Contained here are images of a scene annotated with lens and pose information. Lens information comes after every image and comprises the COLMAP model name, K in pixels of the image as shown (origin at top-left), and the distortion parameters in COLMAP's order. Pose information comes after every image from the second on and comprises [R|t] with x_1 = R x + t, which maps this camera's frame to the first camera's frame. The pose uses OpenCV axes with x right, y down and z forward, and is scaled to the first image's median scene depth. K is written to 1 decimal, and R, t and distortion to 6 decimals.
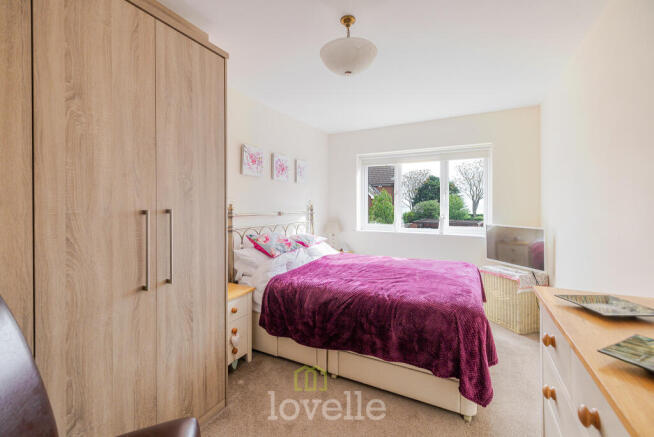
lens RADIAL K [[282.5, 0, 319.4], [0, 282.5, 204.5], [0, 0, 1]] dist [0.003413, 0.000035]
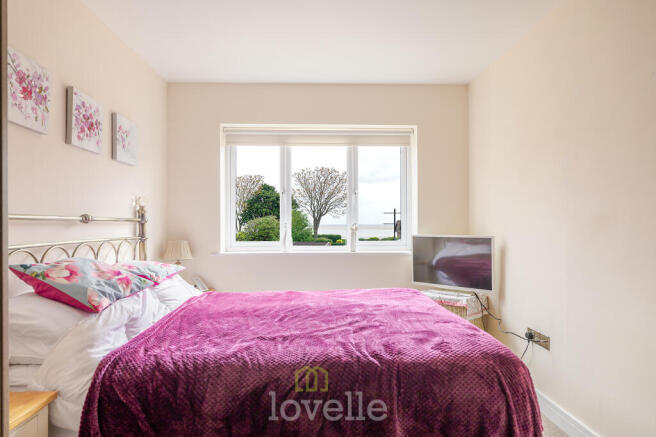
lens RADIAL K [[404.9, 0, 325.7], [0, 404.9, 219.7], [0, 0, 1]] dist [0.017274, 0.001812]
pose [[0.863950, 0.001715, 0.503575, -0.156455], [0.002524, 0.999967, -0.007737, 0.045278], [-0.503571, 0.007955, 0.863917, 0.249901]]
